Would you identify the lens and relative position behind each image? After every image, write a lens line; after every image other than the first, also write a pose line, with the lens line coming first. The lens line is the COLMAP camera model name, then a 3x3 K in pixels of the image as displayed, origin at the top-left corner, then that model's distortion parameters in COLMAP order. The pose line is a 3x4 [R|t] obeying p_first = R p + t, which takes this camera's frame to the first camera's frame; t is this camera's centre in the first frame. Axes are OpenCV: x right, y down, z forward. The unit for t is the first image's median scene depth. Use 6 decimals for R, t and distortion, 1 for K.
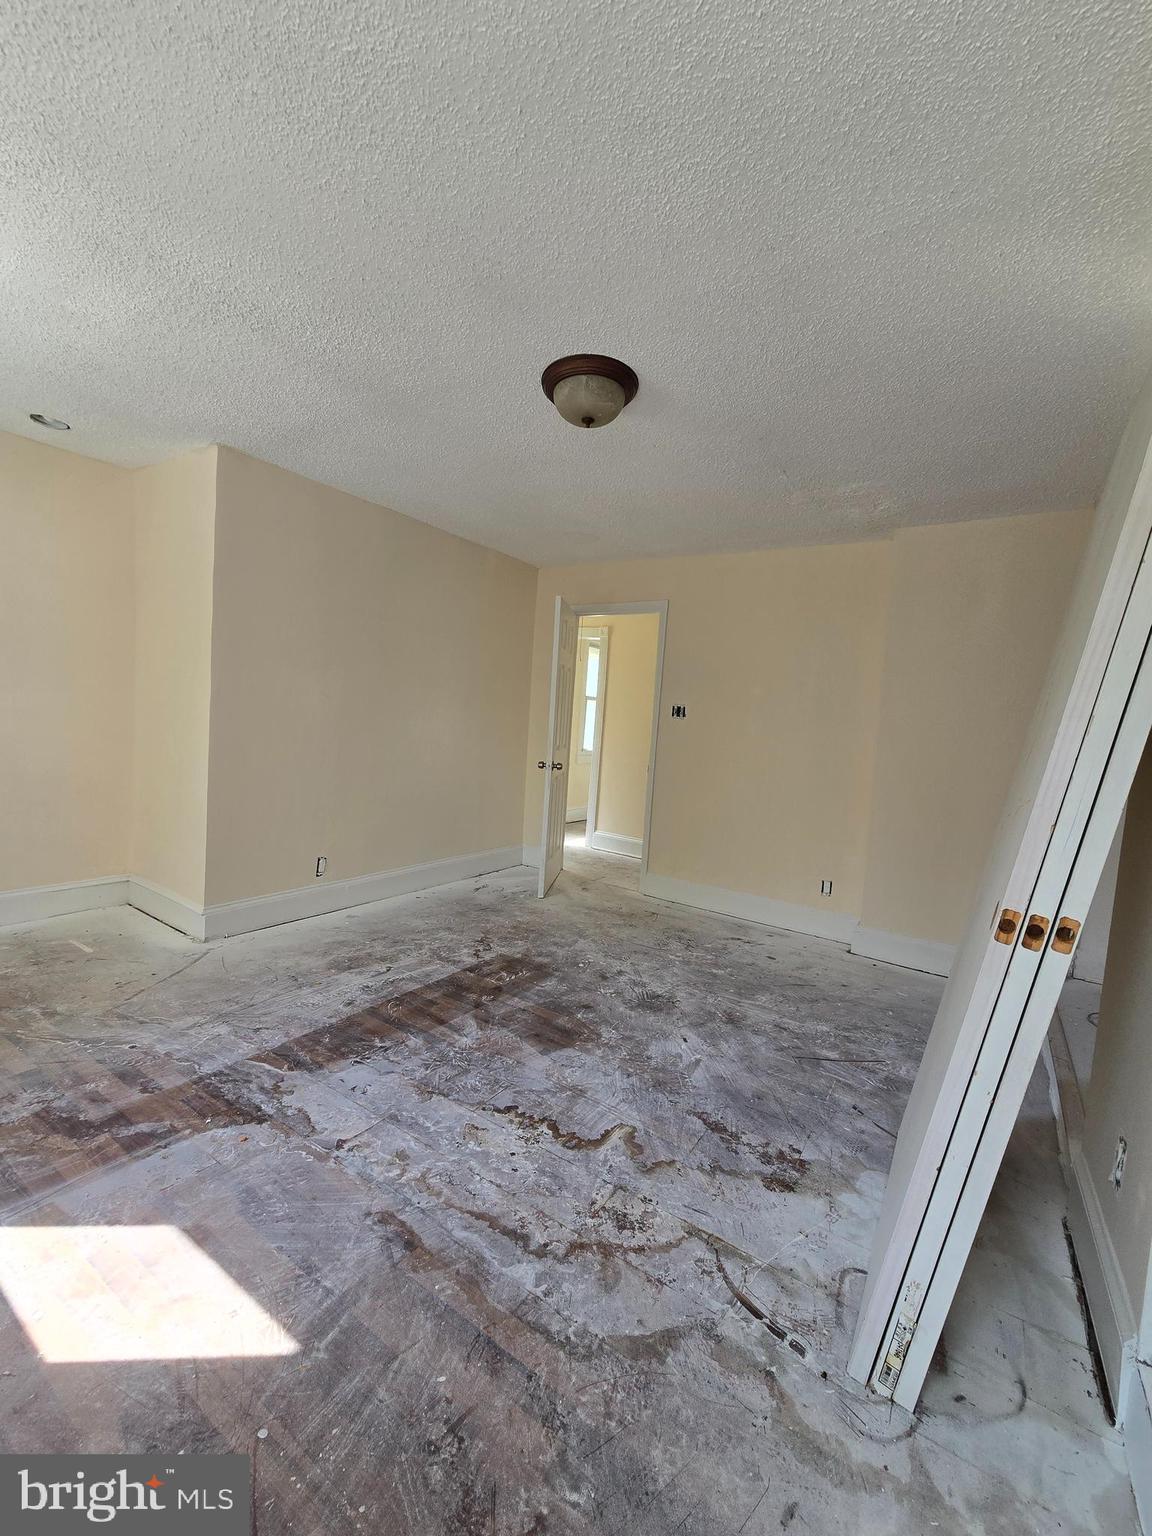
lens RADIAL K [[629.7, 0, 574.8], [0, 629.7, 767.2], [0, 0, 1]] dist [-0.003668, 0.000089]
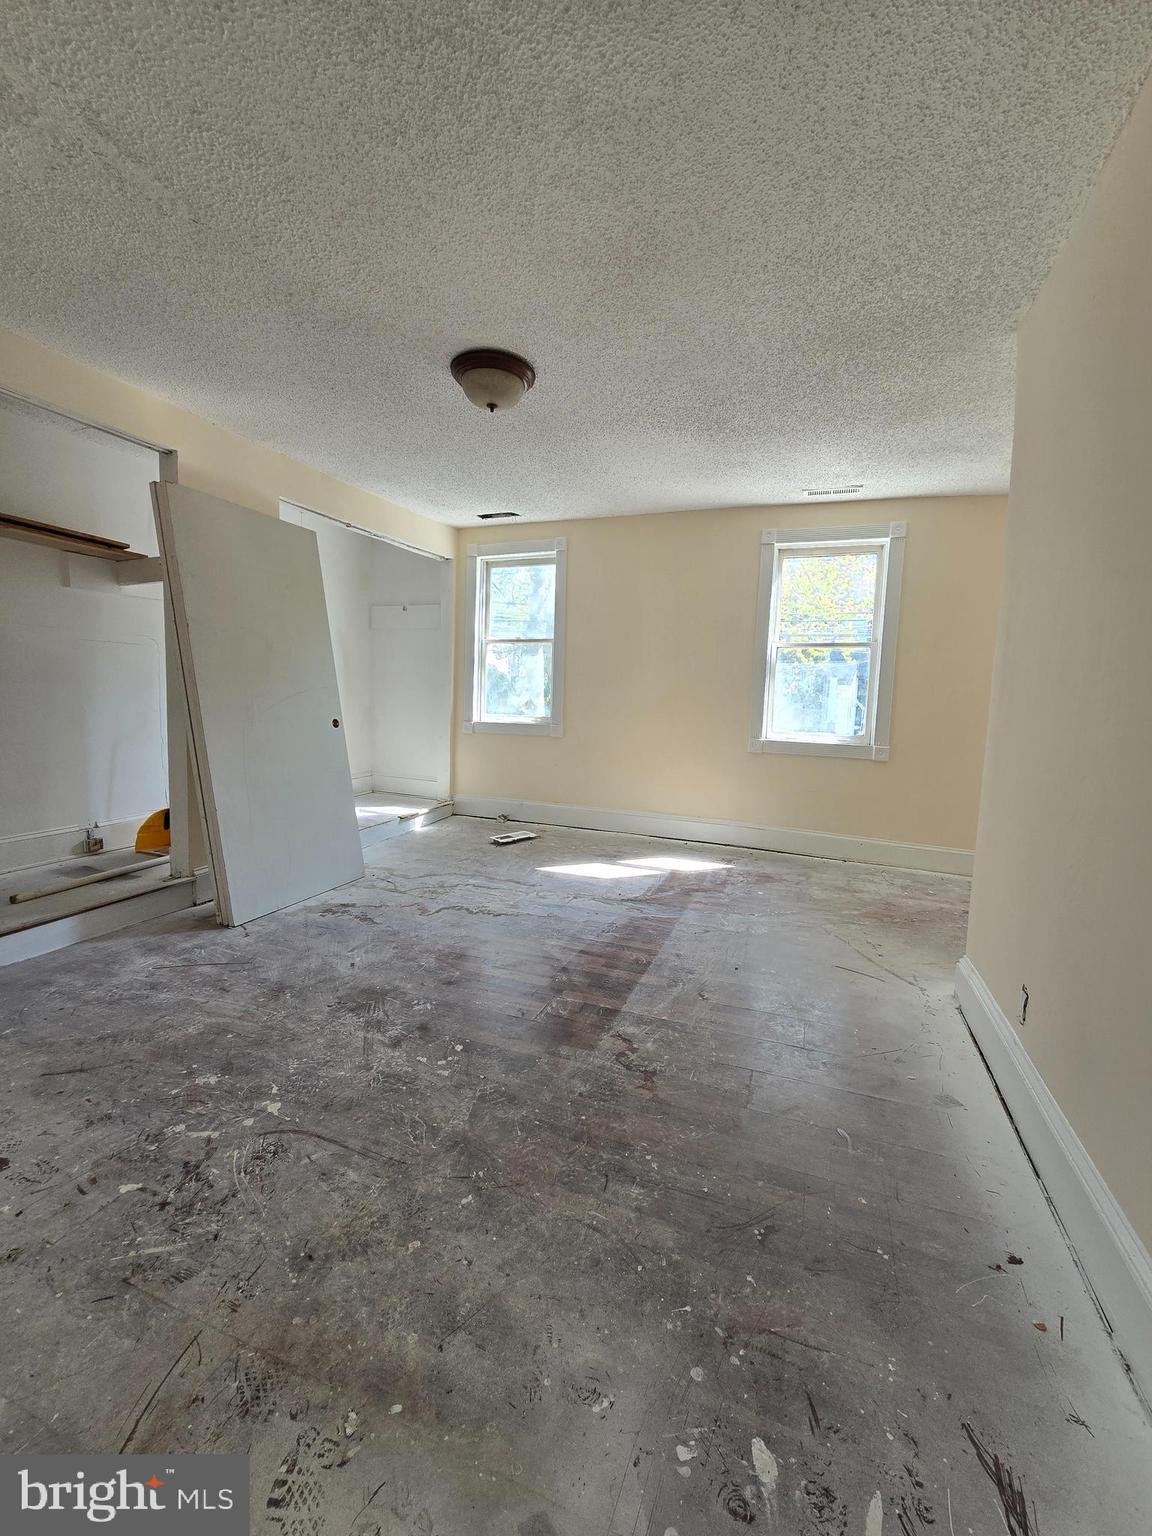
lens RADIAL K [[629.7, 0, 575.1], [0, 629.7, 764.3], [0, 0, 1]] dist [-0.003668, 0.000089]
pose [[-0.972590, -0.072768, -0.220846, 0.077212], [-0.108152, 0.982351, 0.152612, -0.094691], [0.205843, 0.172314, -0.963295, 2.172330]]
